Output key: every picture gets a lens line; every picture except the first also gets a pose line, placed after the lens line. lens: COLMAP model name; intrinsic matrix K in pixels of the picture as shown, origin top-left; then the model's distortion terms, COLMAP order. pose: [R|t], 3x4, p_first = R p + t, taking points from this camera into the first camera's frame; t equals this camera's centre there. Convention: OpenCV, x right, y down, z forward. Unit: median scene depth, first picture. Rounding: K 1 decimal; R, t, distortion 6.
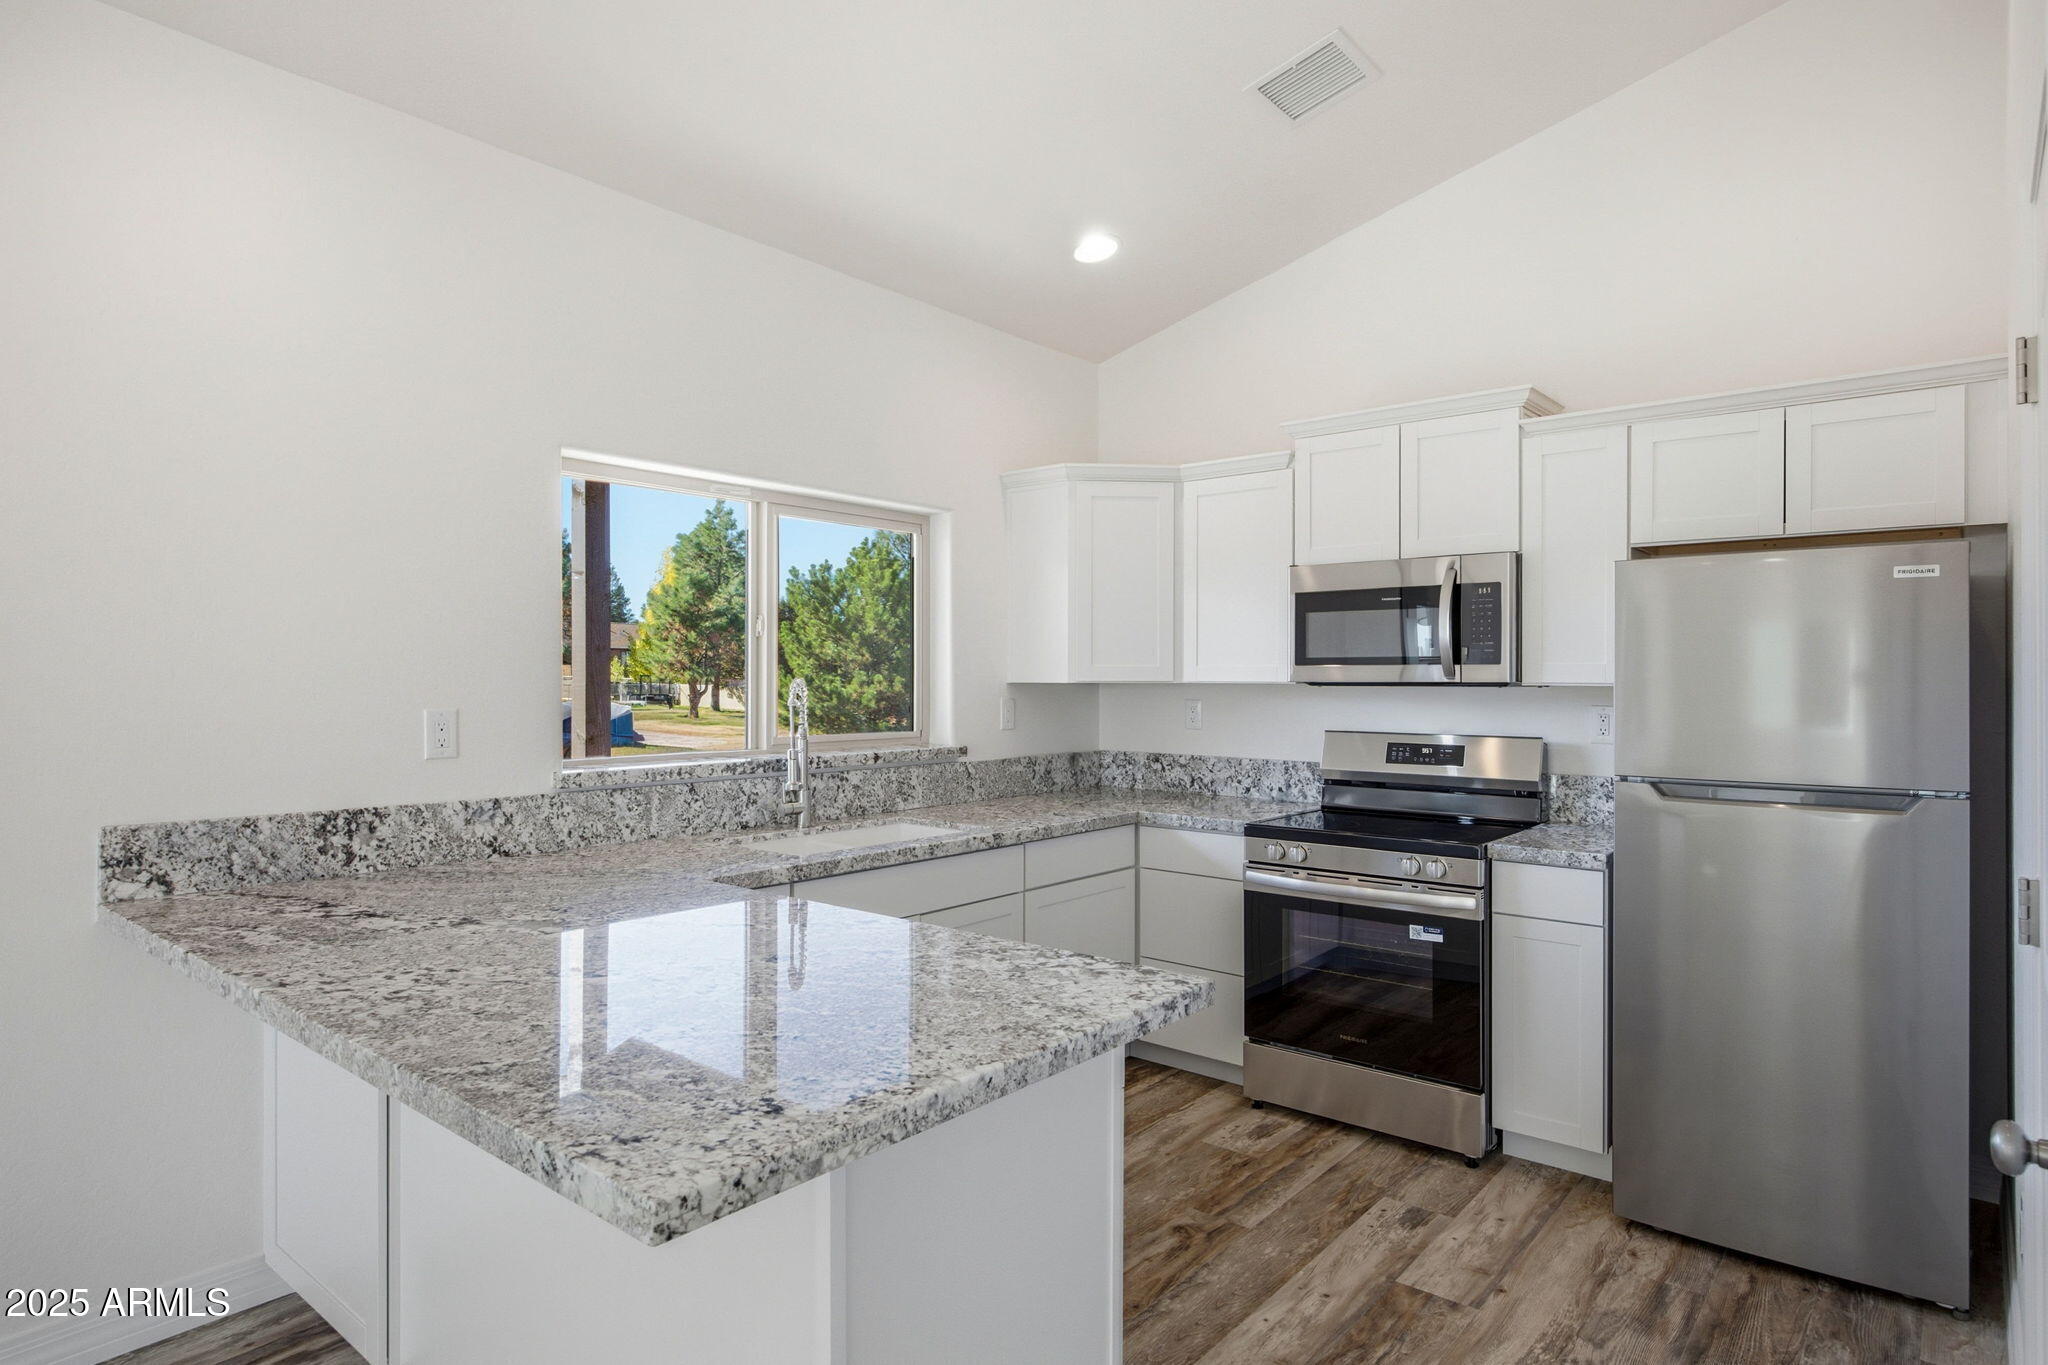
lens RADIAL K [[1122.9, 0, 1016.6], [0, 1122.9, 684.0], [0, 0, 1]] dist [-0.001606, 0.000034]
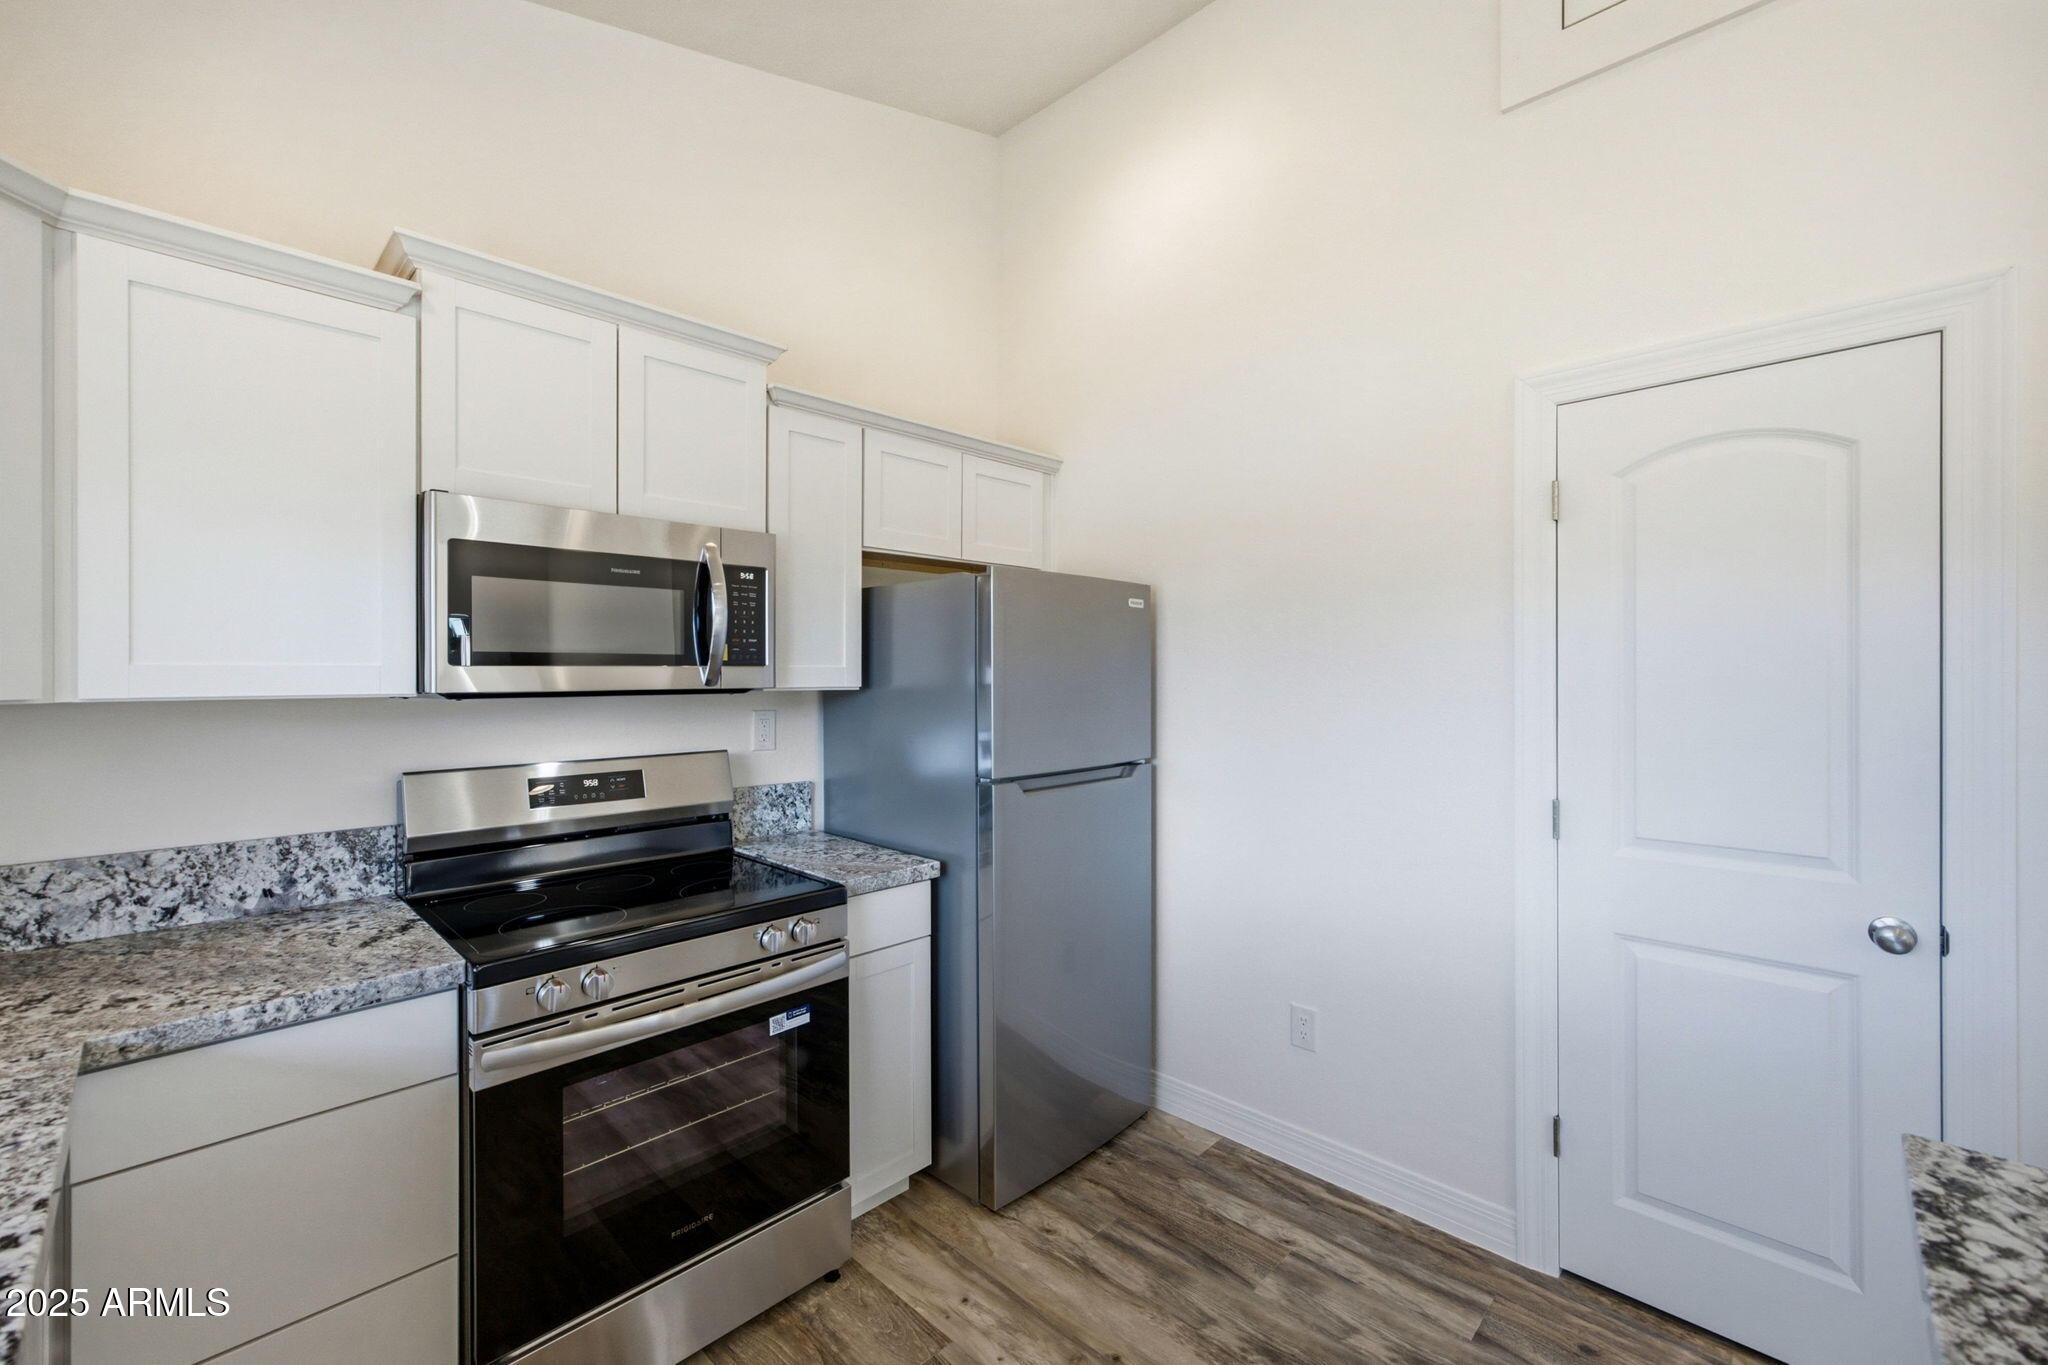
lens RADIAL K [[840.6, 0, 1029.9], [0, 840.6, 675.6], [0, 0, 1]] dist [-0.018511, 0.002995]
pose [[0.065802, -0.004275, 0.997824, -0.201594], [0.013396, 0.999904, 0.003400, -0.011081], [-0.997743, 0.013143, 0.065853, 0.858739]]
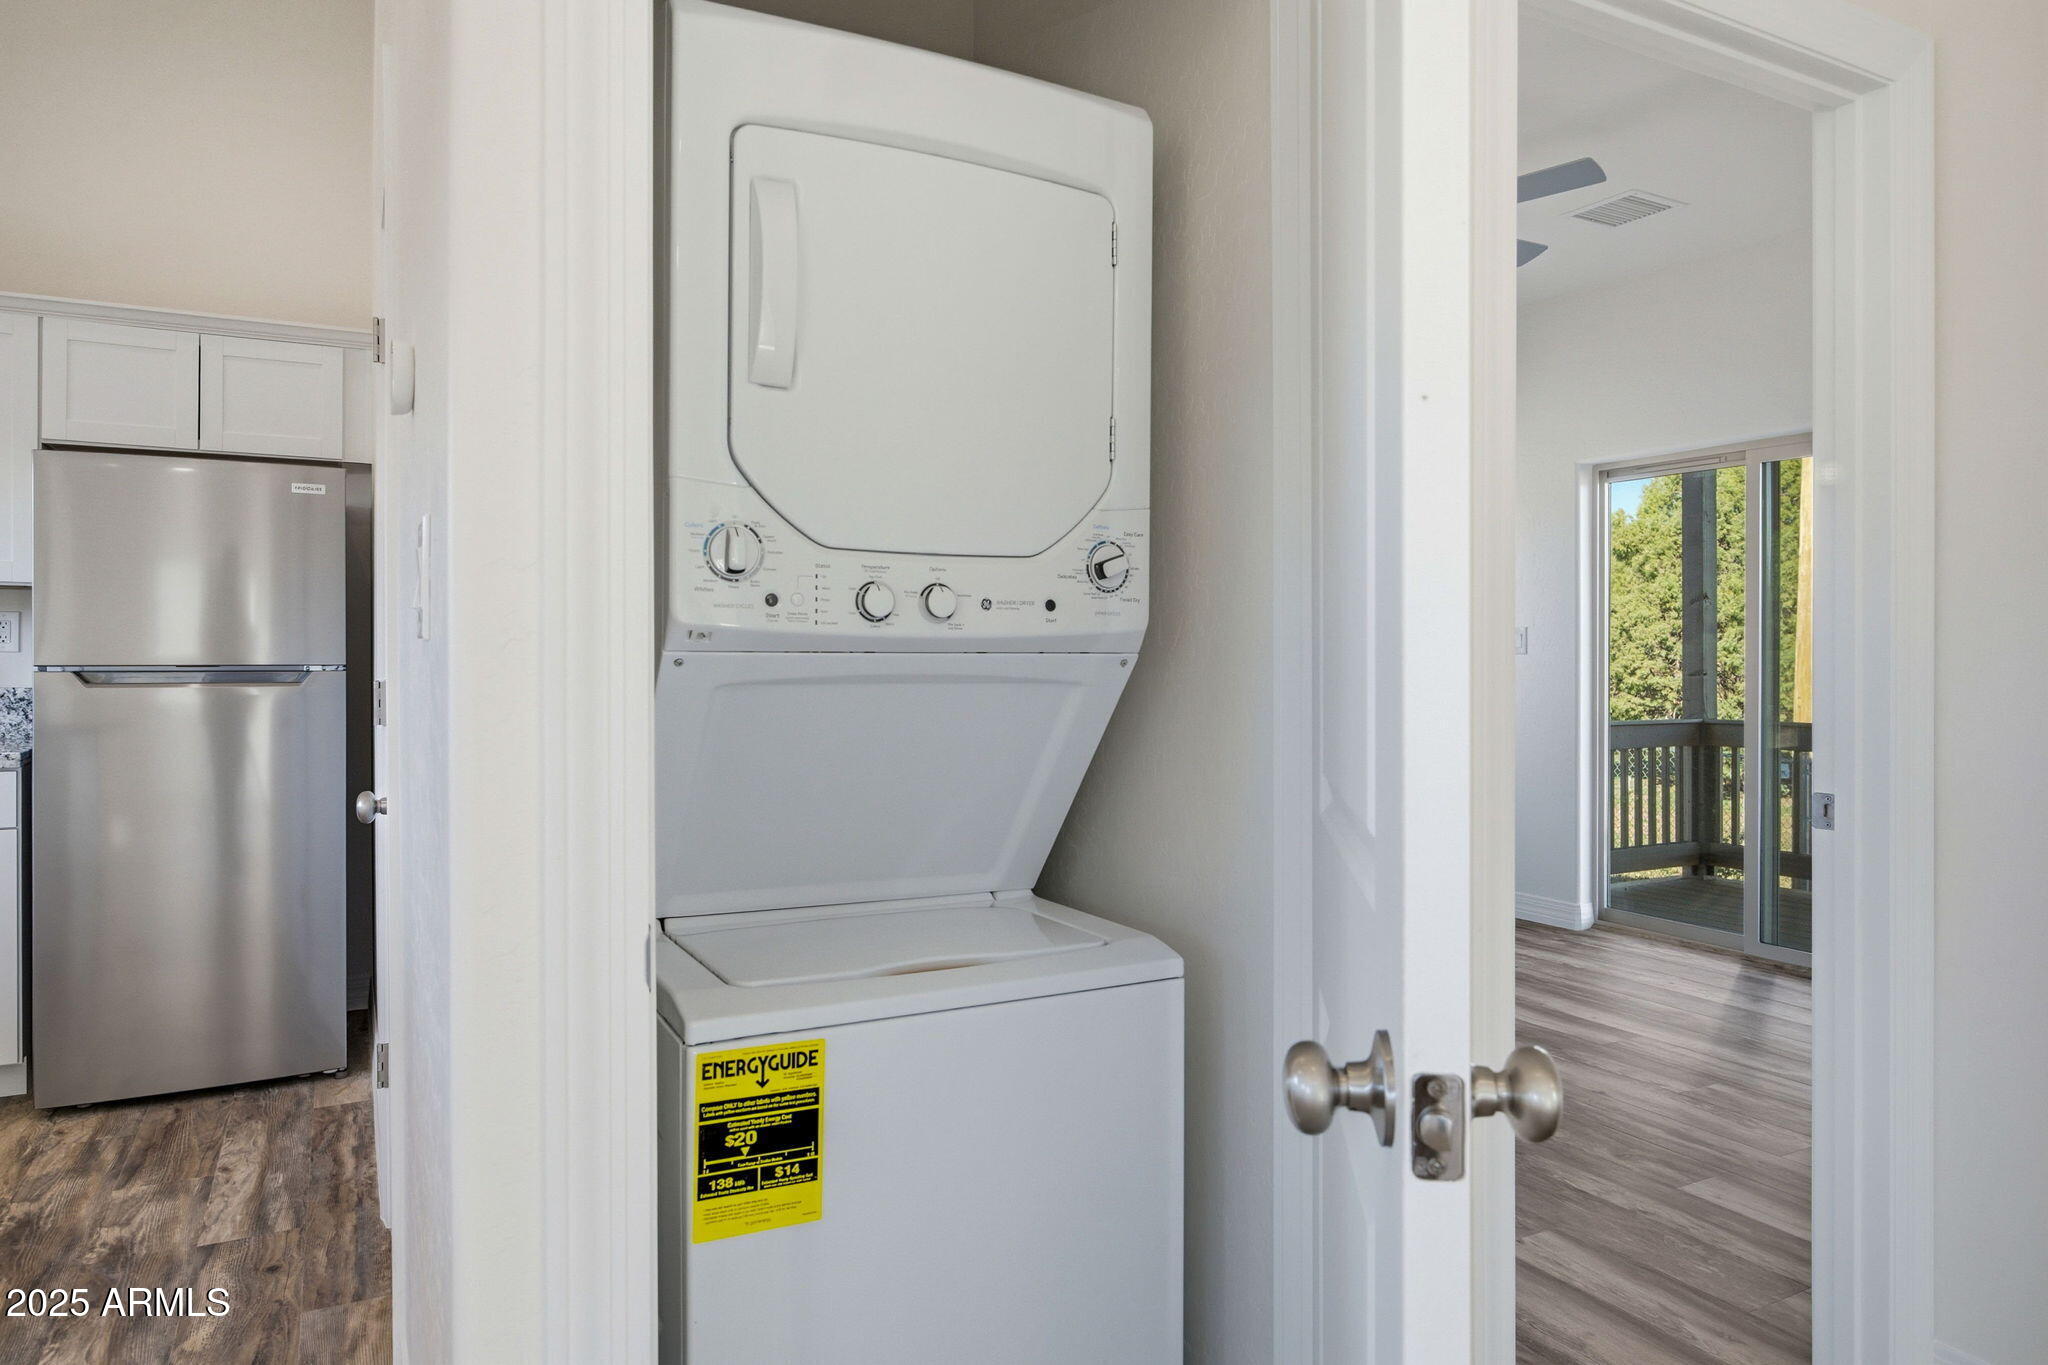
lens RADIAL K [[1305.1, 0, 1048.5], [0, 1305.1, 653.6], [0, 0, 1]] dist [0.000026, -0.000068]
pose [[0.362729, 0.003510, 0.931888, -0.202191], [0.006145, 0.999962, -0.006158, 0.078889], [-0.931874, 0.007960, 0.362694, -0.235311]]
